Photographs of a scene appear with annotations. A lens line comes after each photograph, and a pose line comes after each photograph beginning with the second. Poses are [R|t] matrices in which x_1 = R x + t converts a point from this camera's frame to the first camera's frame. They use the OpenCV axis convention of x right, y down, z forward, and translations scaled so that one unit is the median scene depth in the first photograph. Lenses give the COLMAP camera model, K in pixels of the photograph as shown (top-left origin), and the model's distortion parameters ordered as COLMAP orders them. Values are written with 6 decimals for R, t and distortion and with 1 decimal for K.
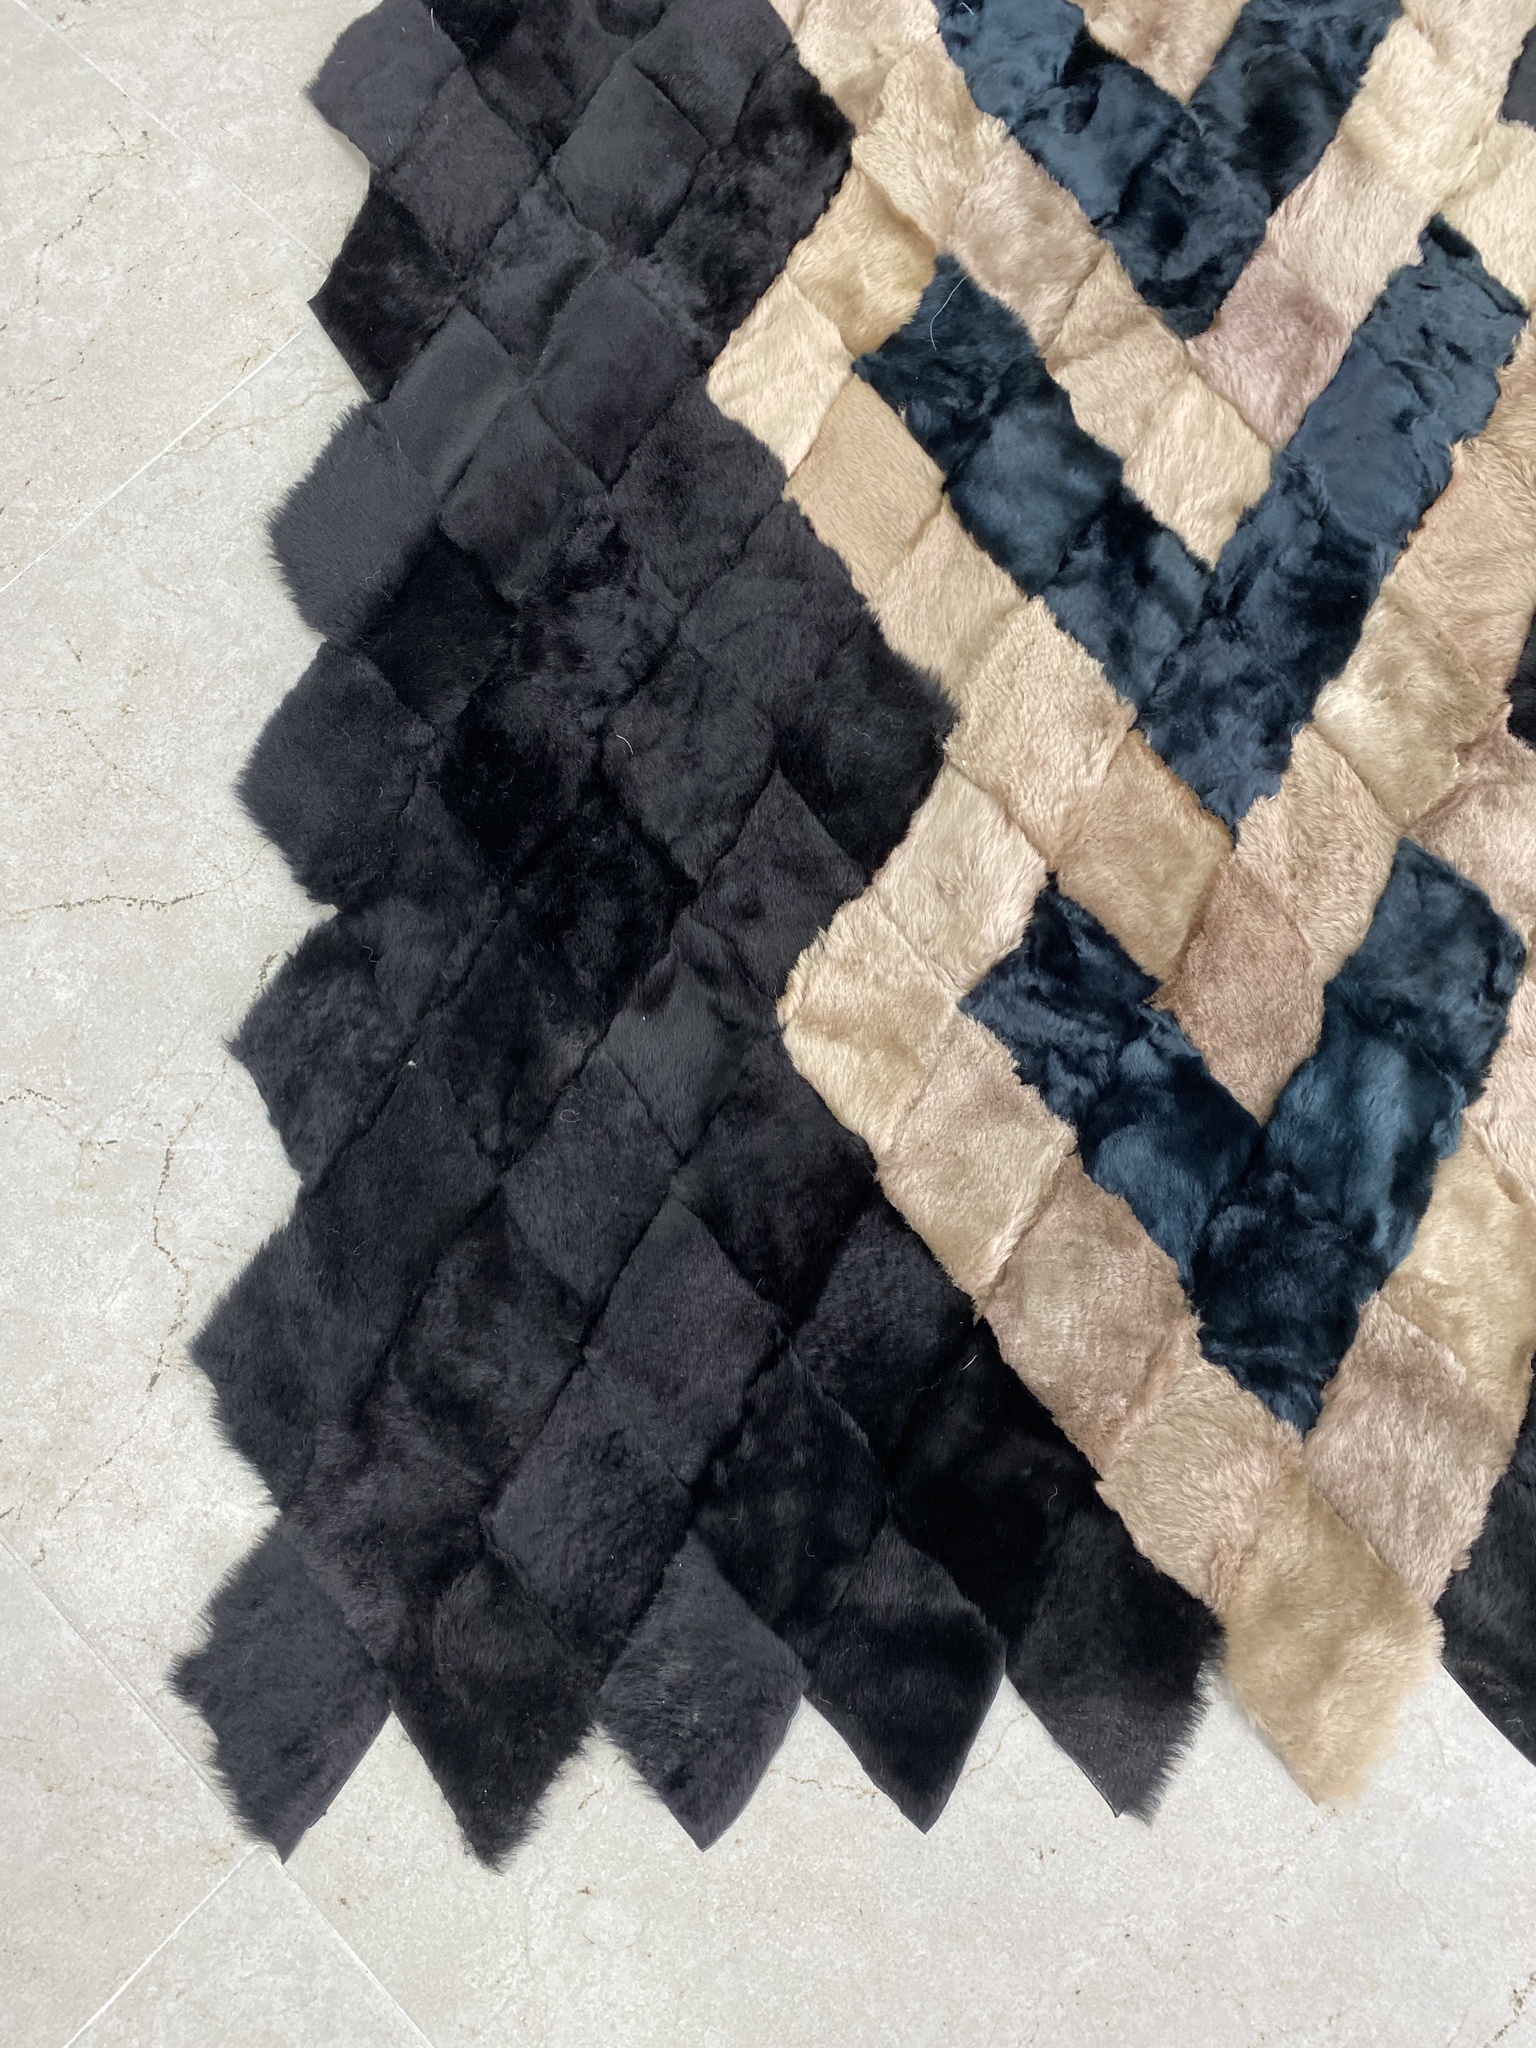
lens RADIAL K [[1544.6, 0, 768.0], [0, 1544.6, 1024.0], [0, 0, 1]] dist [0.055500, -0.086776]
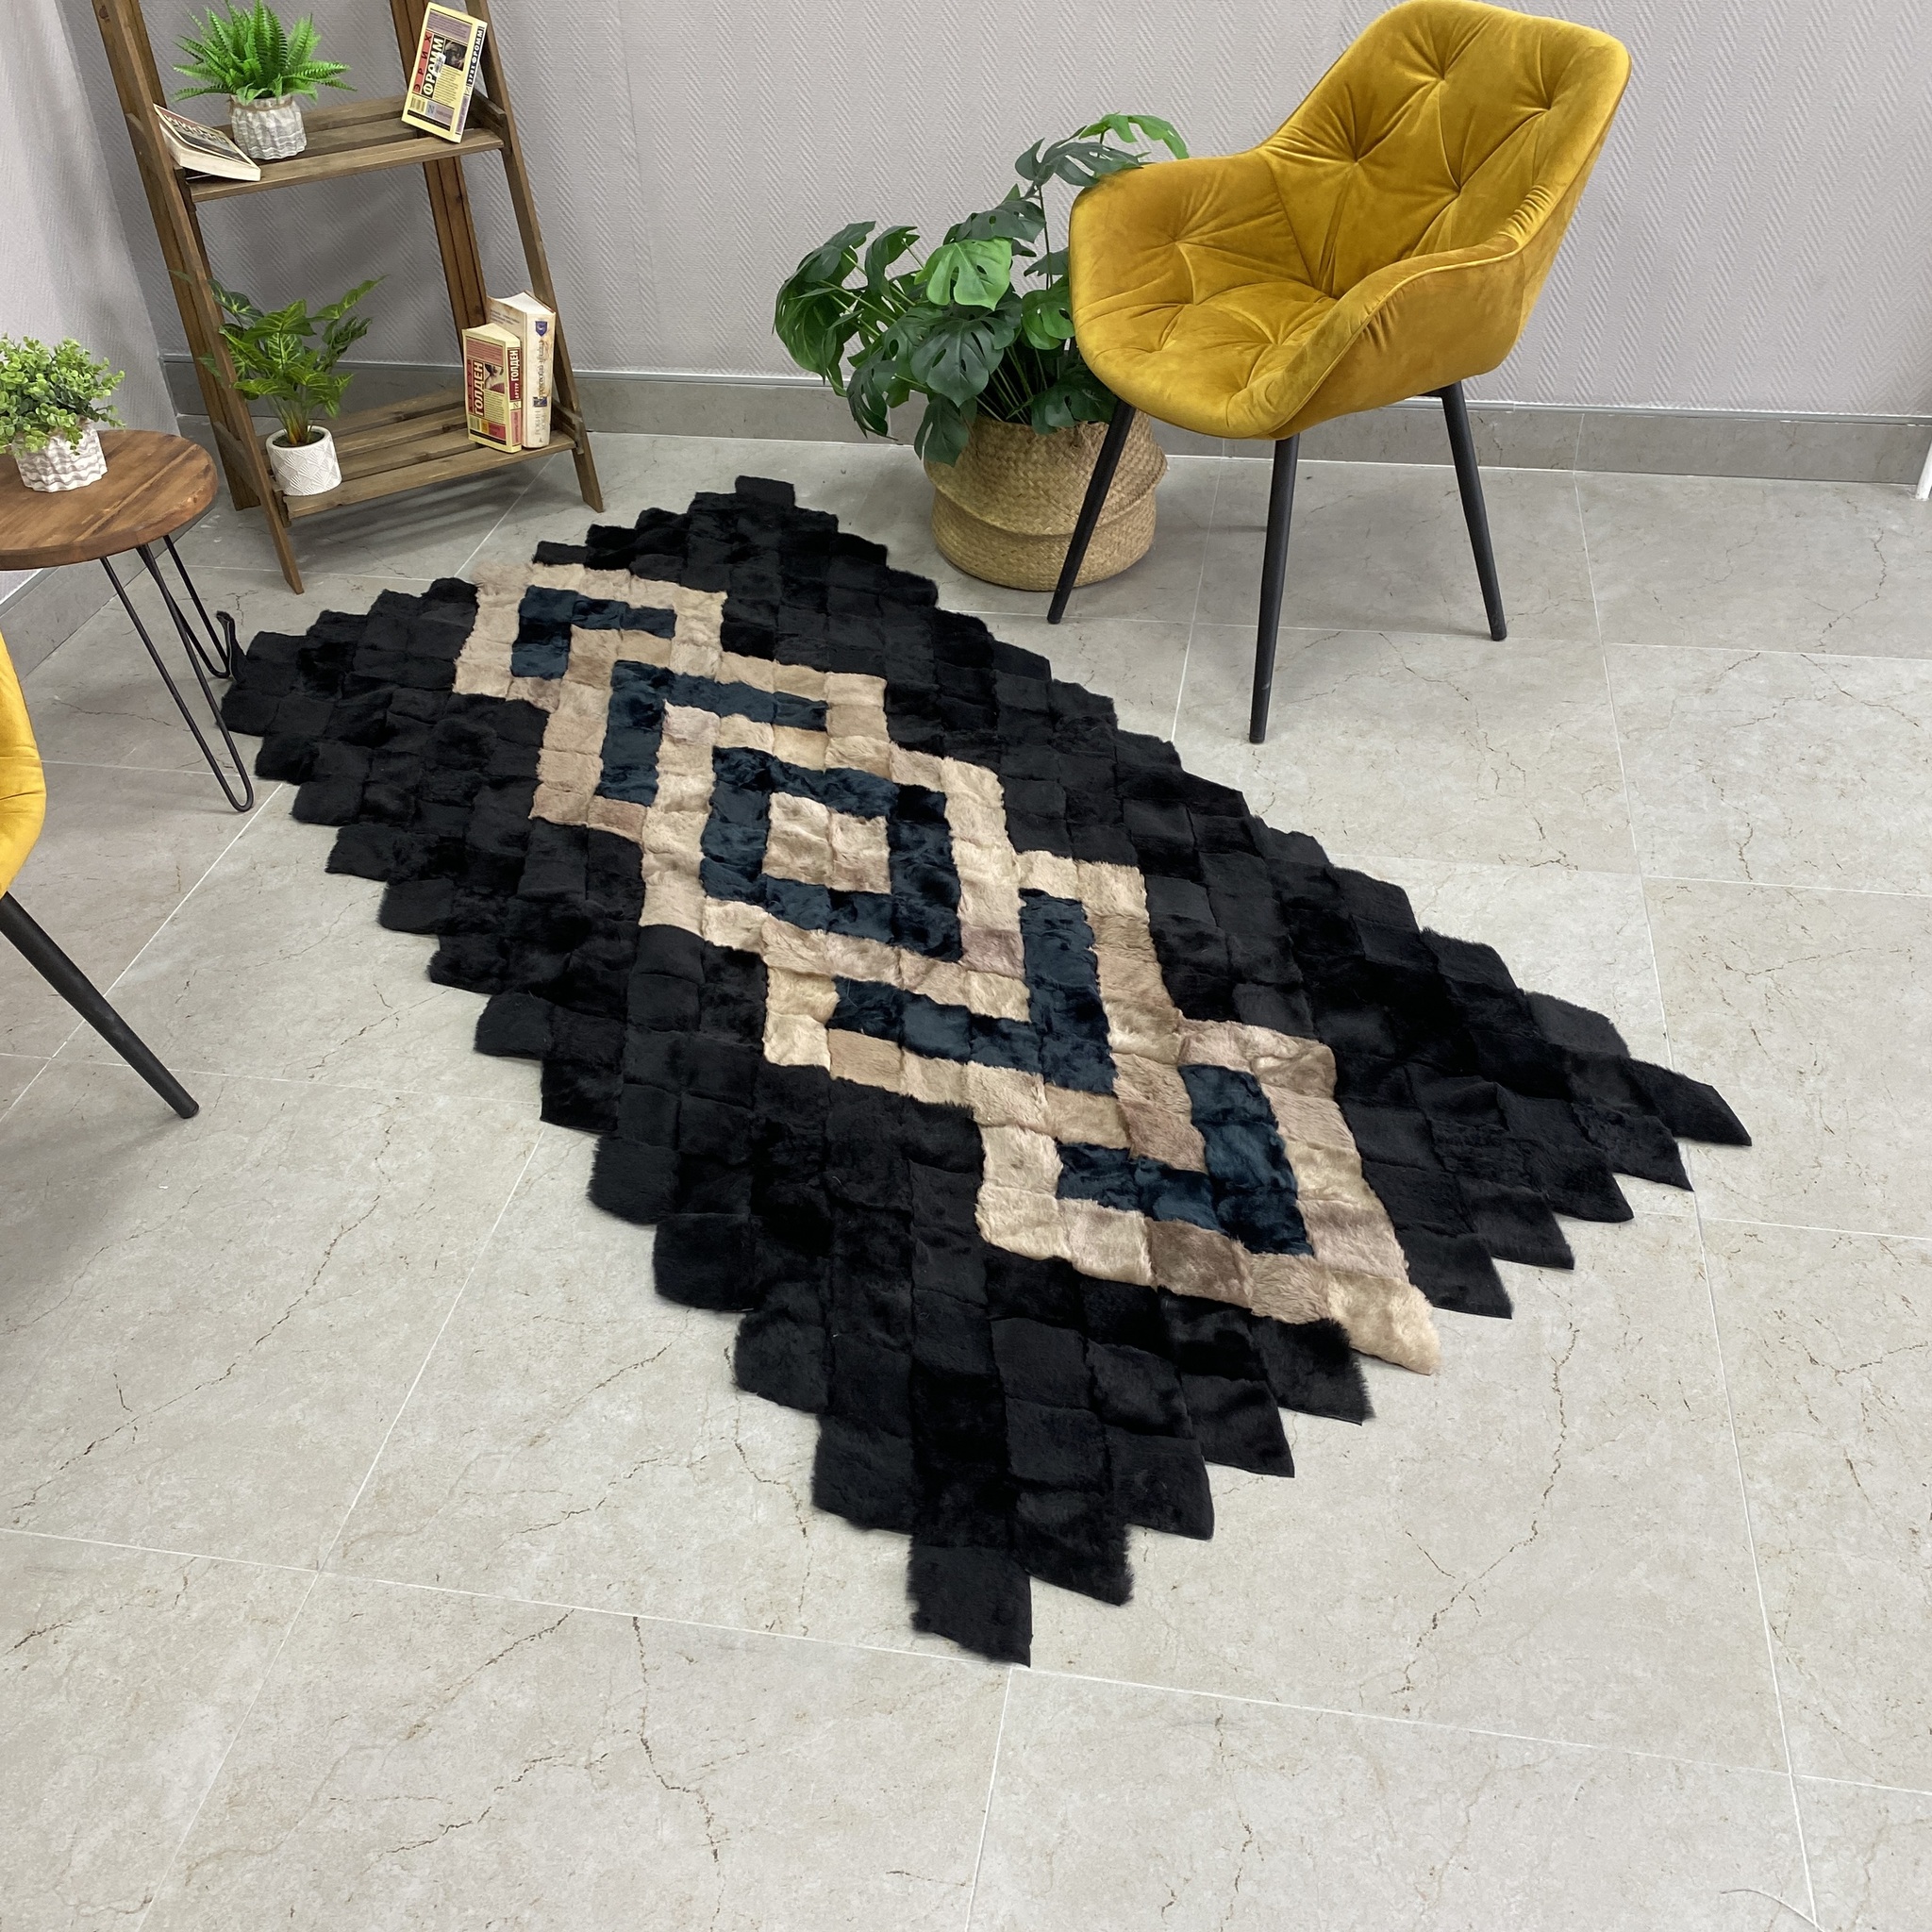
lens RADIAL K [[1846.7, 0, 966.0], [0, 1846.7, 966.0], [0, 0, 1]] dist [0.015919, -0.026098]
pose [[0.828153, -0.329598, 0.453352, -0.931805], [0.542472, 0.674821, -0.500340, 0.893562], [-0.141021, 0.660289, 0.737653, -0.914005]]
